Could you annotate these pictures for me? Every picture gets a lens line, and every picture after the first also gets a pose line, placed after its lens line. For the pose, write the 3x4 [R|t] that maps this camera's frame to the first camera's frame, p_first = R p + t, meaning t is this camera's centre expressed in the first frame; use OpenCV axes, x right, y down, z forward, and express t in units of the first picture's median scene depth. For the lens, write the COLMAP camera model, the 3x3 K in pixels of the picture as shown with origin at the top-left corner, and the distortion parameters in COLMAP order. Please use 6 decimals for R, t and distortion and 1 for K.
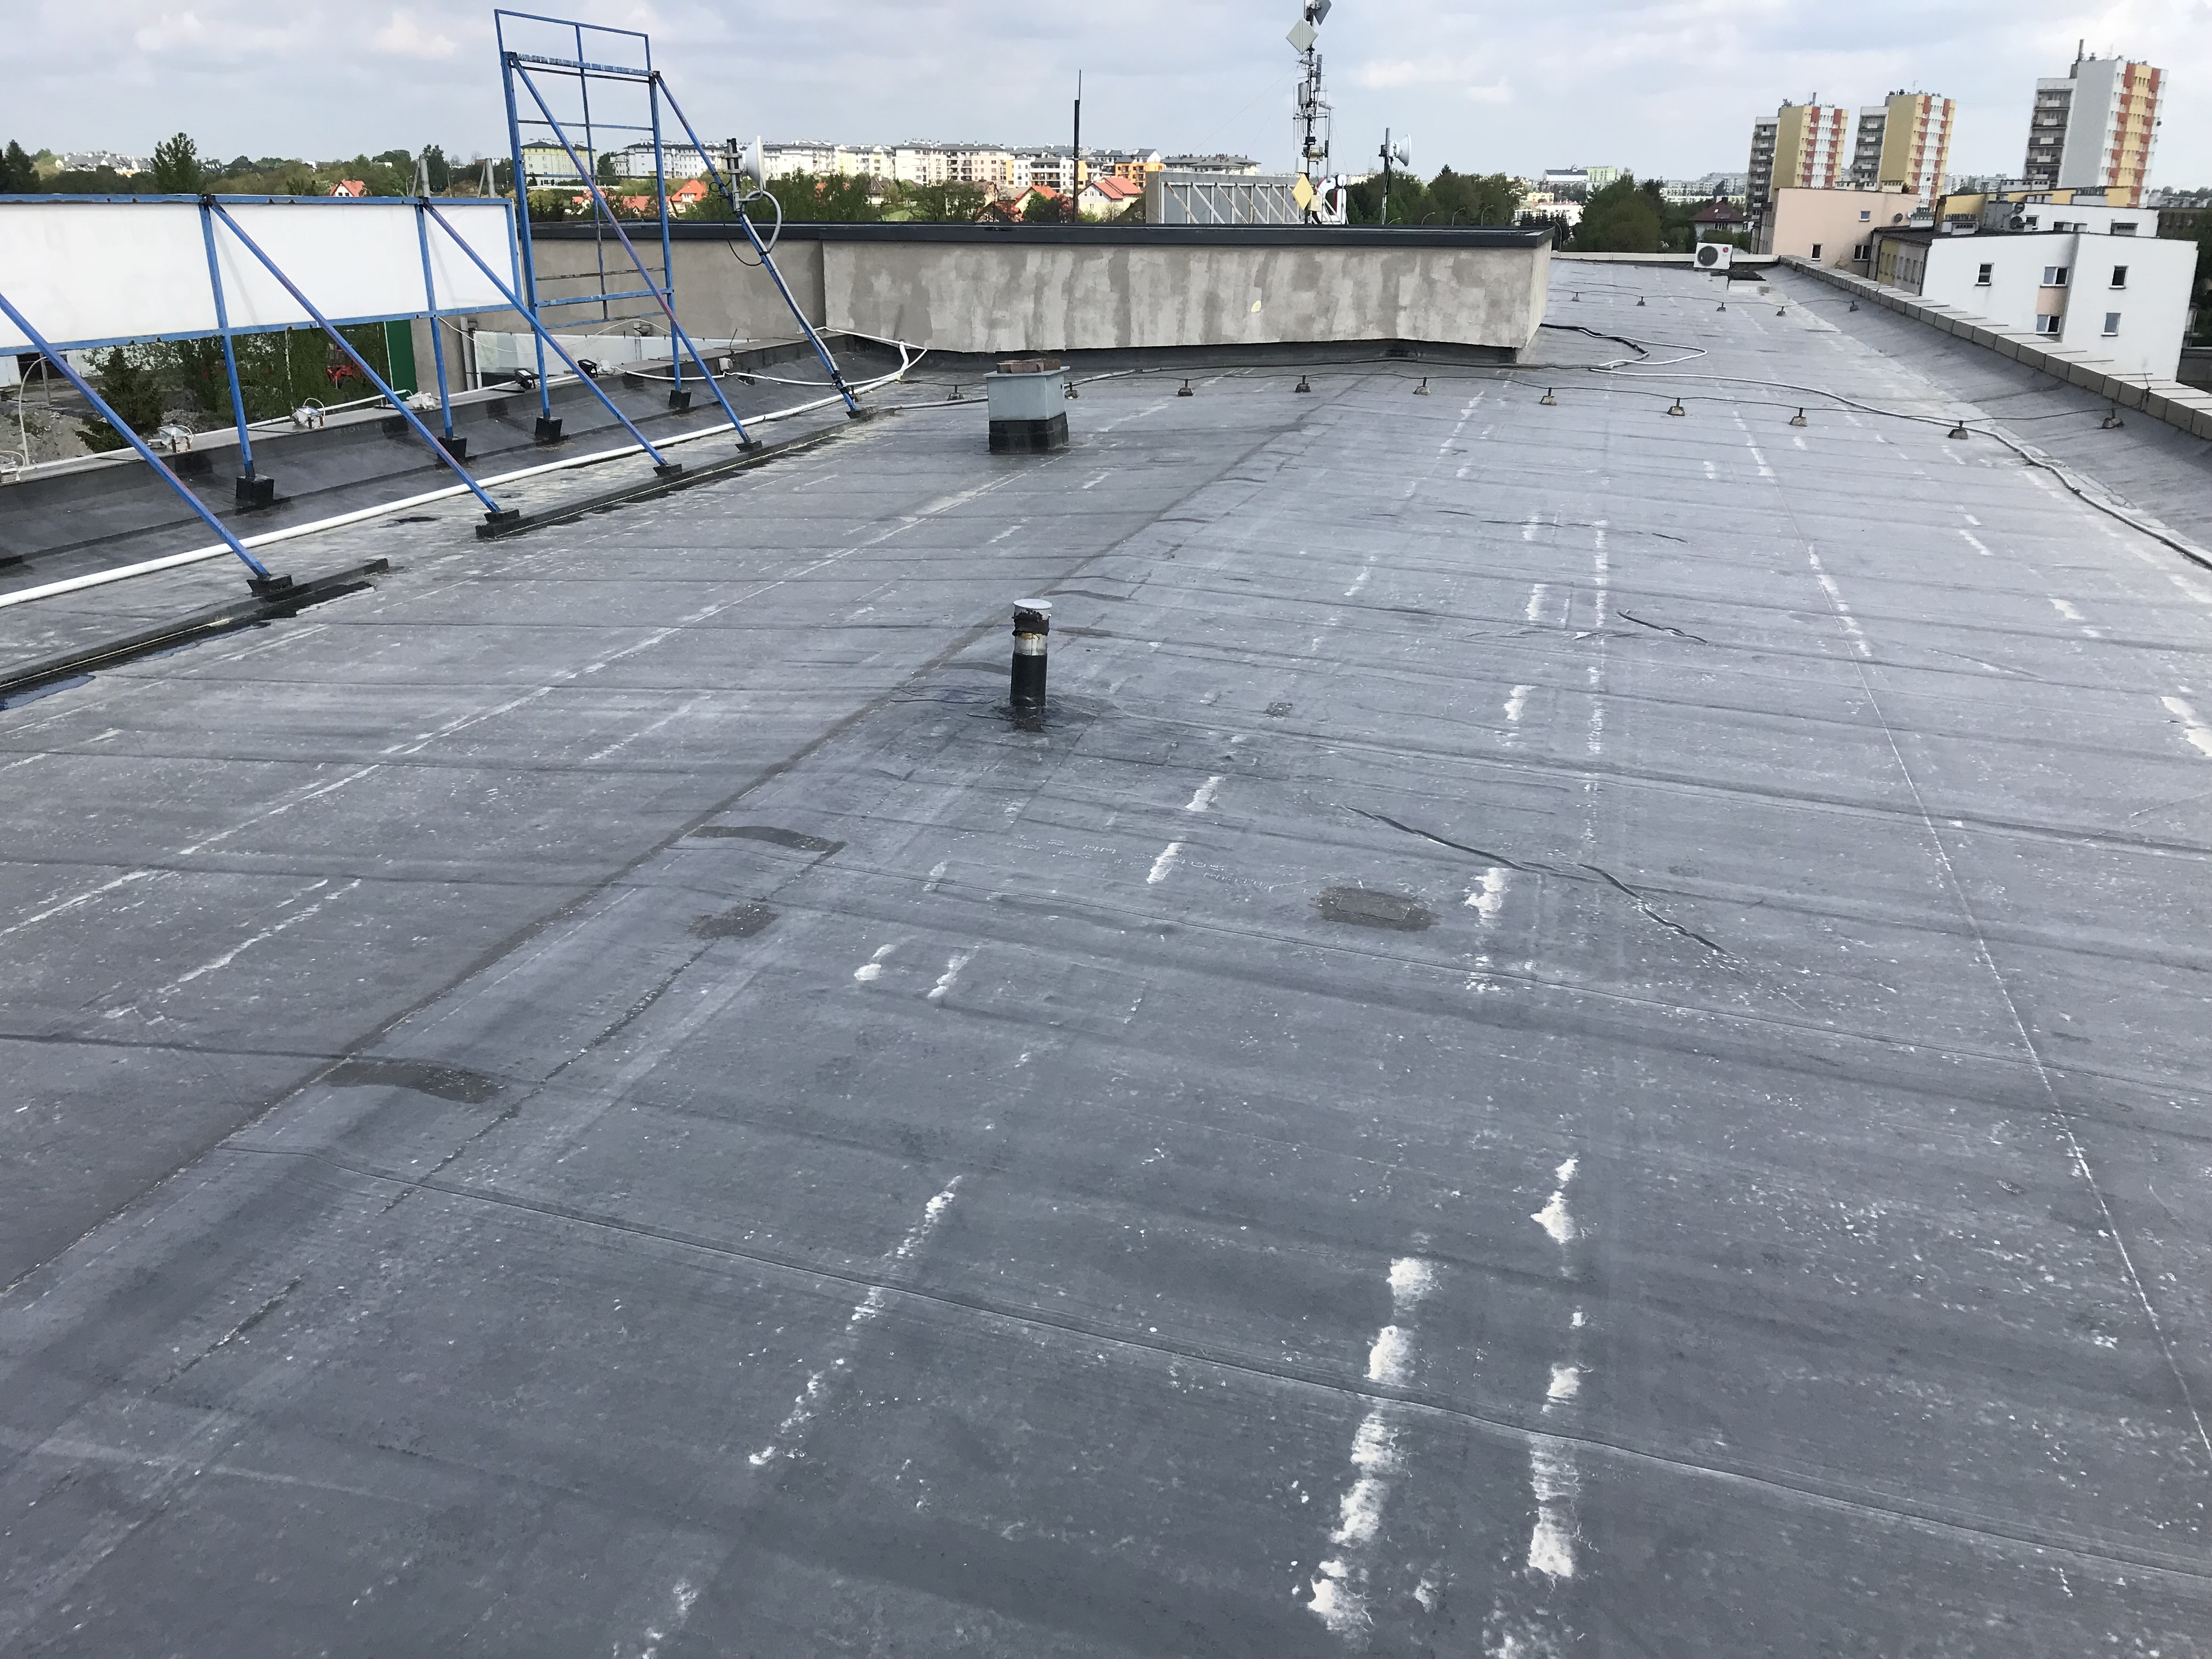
lens RADIAL K [[1815.8, 0, 1106.0], [0, 1815.8, 829.5], [0, 0, 1]] dist [-0.024549, 0.001149]
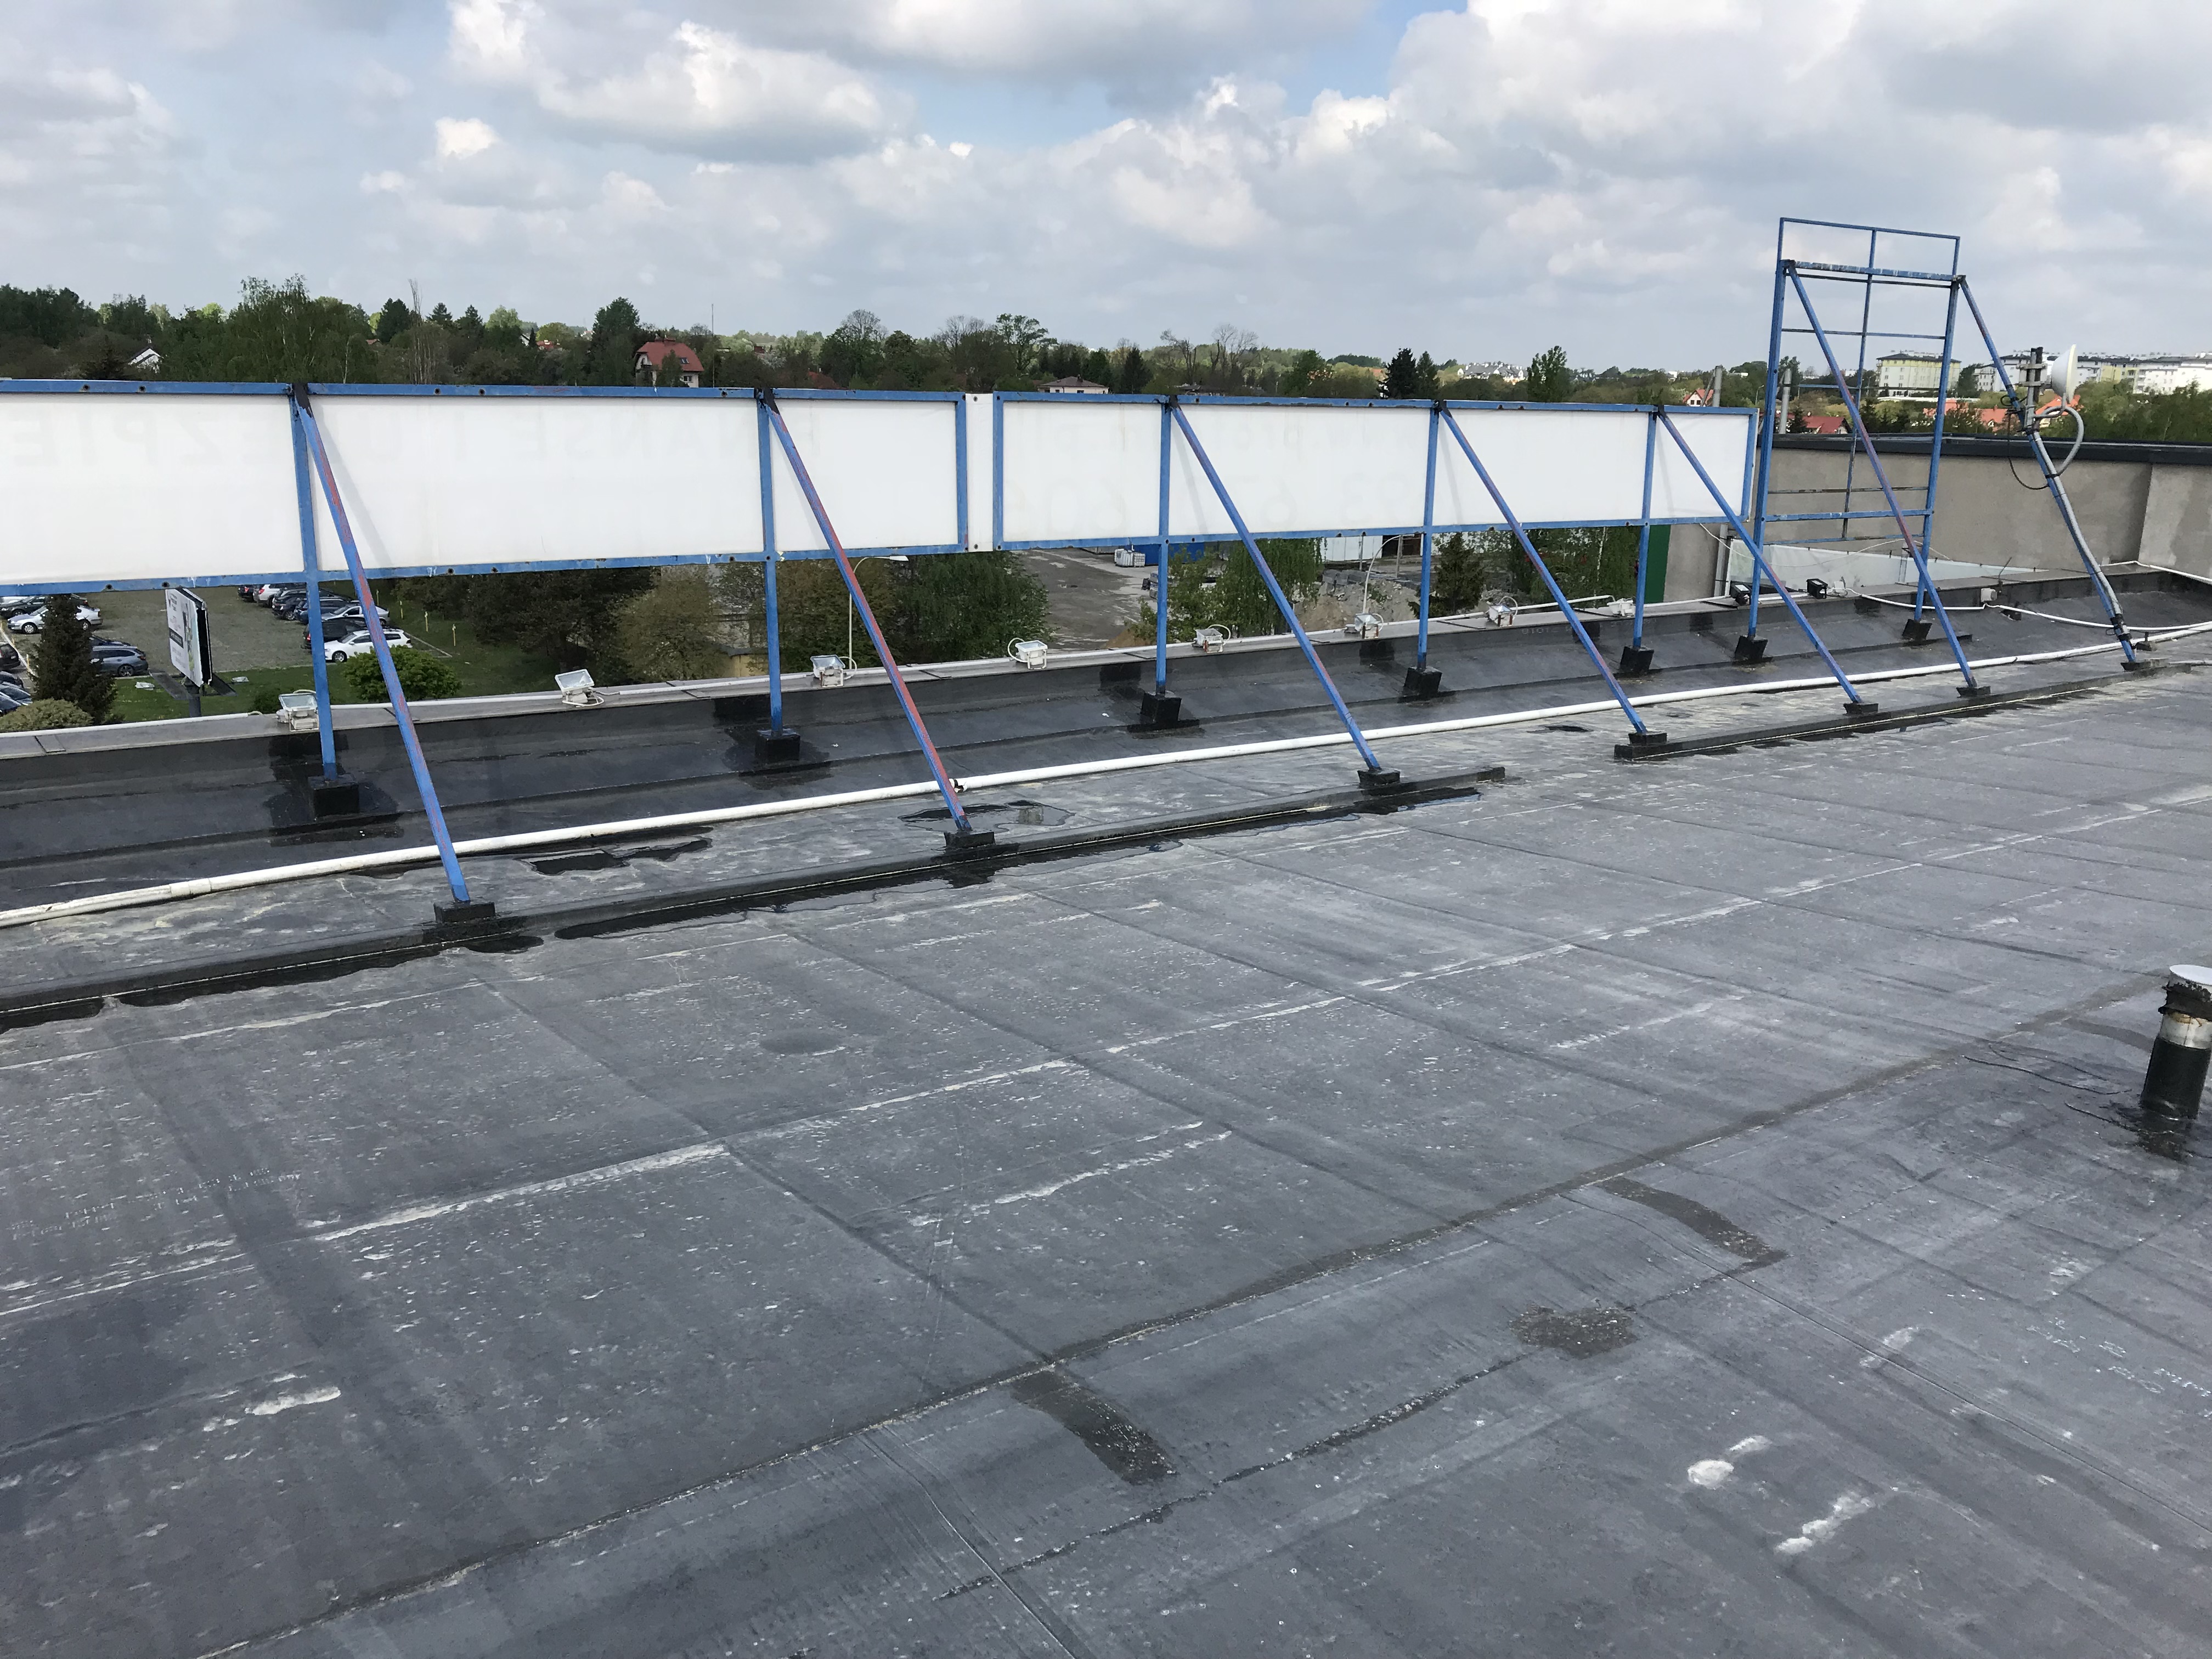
lens RADIAL K [[1801.8, 0, 1106.0], [0, 1801.8, 829.5], [0, 0, 1]] dist [0.011748, 0.006602]
pose [[0.772880, 0.159505, -0.614178, 0.035808], [-0.224388, 0.974056, -0.029402, -0.041341], [0.593554, 0.160538, 0.788620, 0.117344]]
